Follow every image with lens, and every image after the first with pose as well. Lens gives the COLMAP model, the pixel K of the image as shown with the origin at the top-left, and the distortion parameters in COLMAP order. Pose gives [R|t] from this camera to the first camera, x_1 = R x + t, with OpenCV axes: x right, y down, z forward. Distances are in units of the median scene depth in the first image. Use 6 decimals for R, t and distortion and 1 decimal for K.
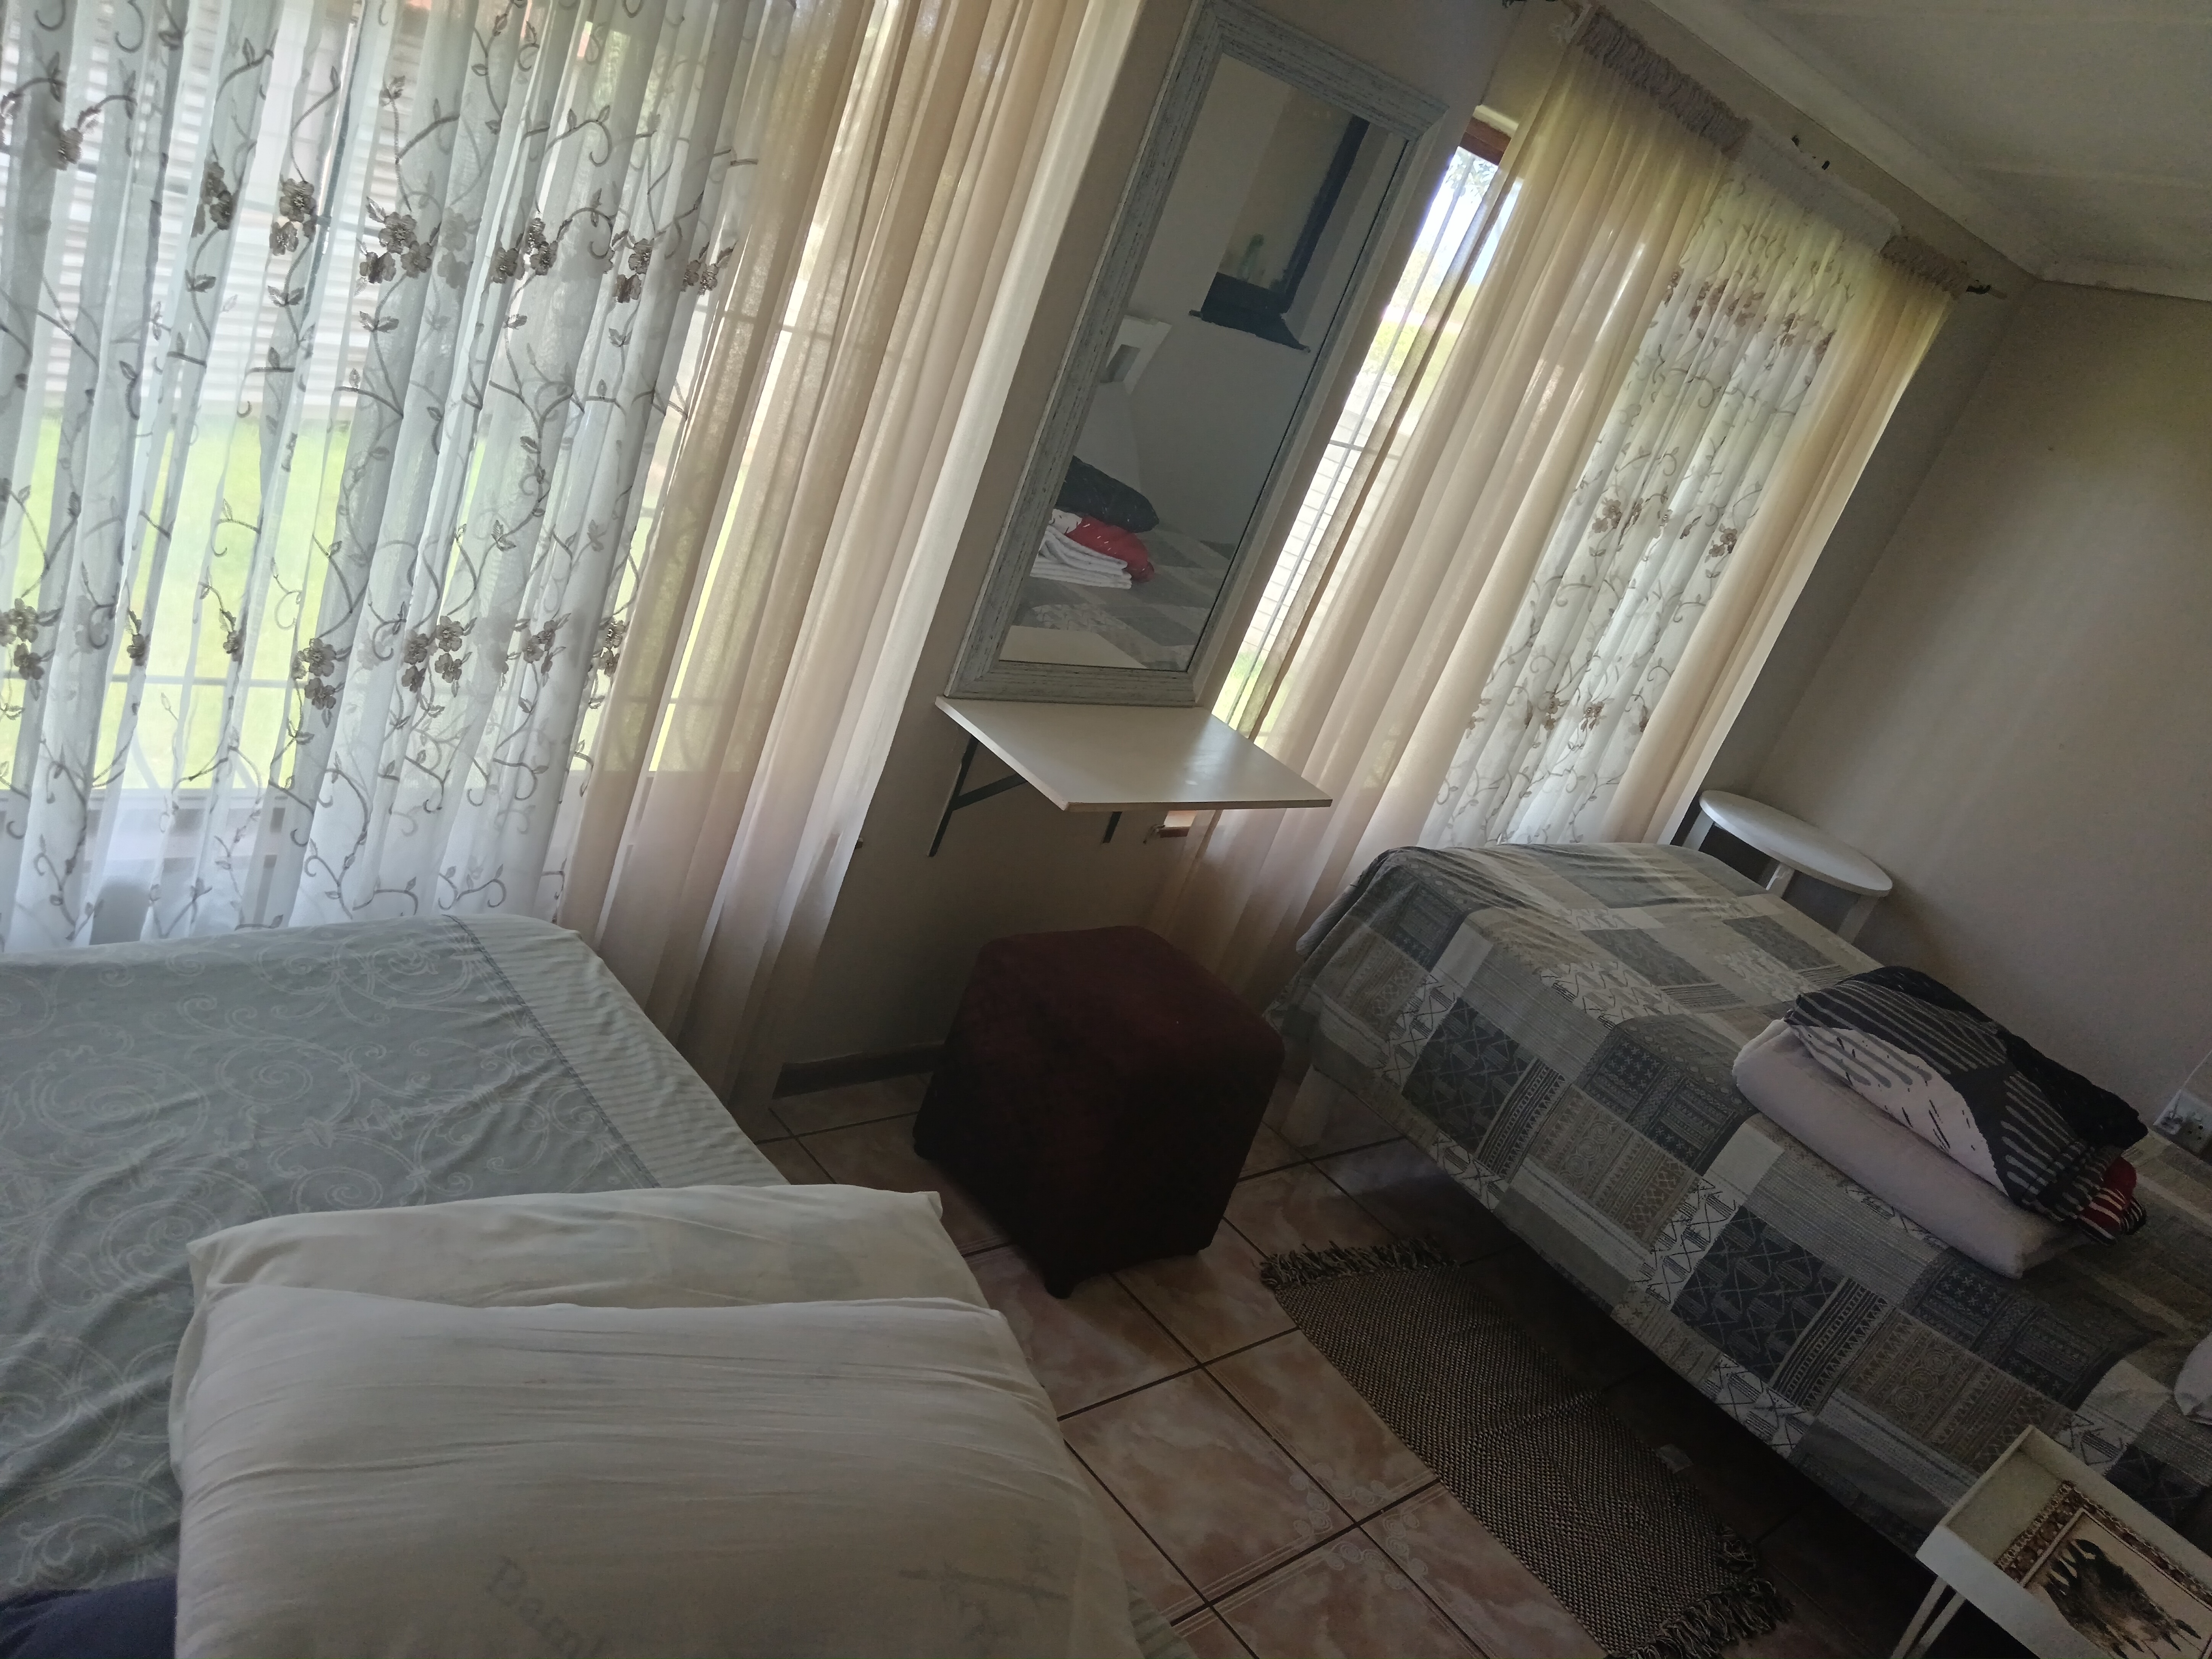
lens RADIAL K [[1691.2, 0, 1098.3], [0, 1691.2, 825.5], [0, 0, 1]] dist [0.007849, -0.021752]
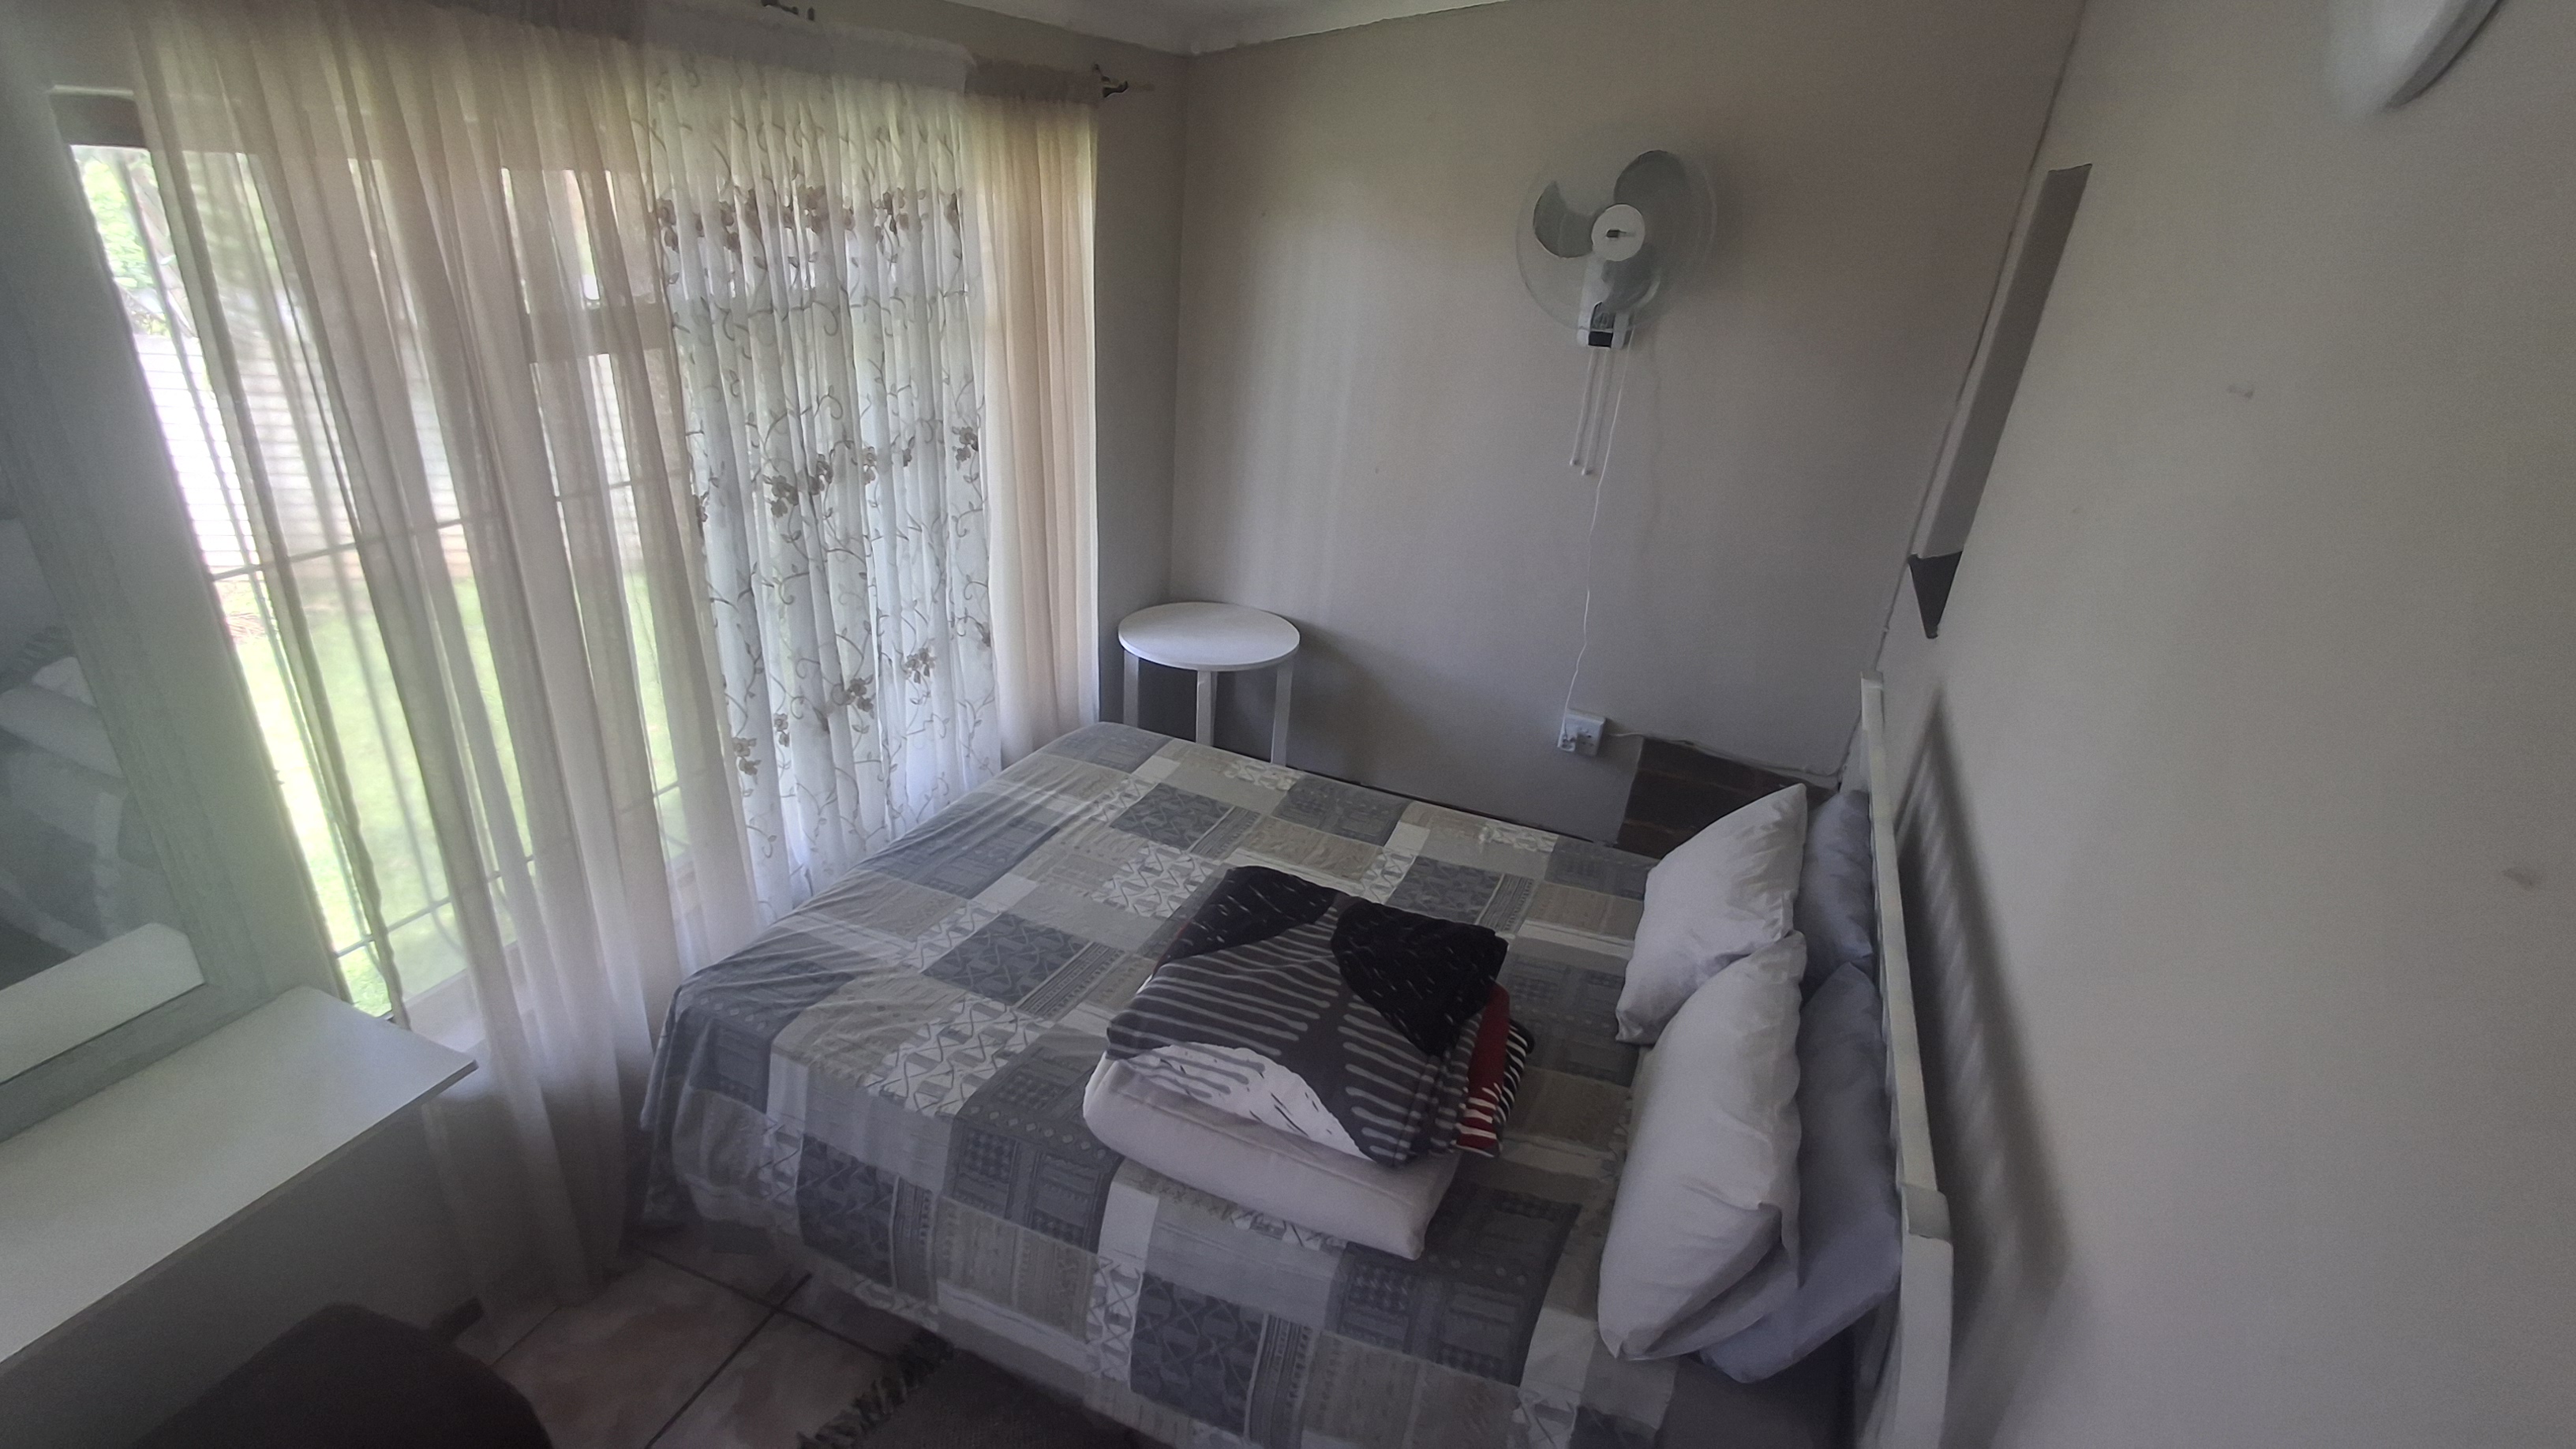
lens RADIAL K [[1177.1, 0, 1308.9], [0, 1177.1, 725.8], [0, 0, 1]] dist [-0.005797, 0.001900]
pose [[0.865972, -0.431936, 0.252041, 0.404448], [0.388261, 0.898338, 0.205529, -0.114815], [-0.315193, -0.080125, 0.945639, 0.404697]]
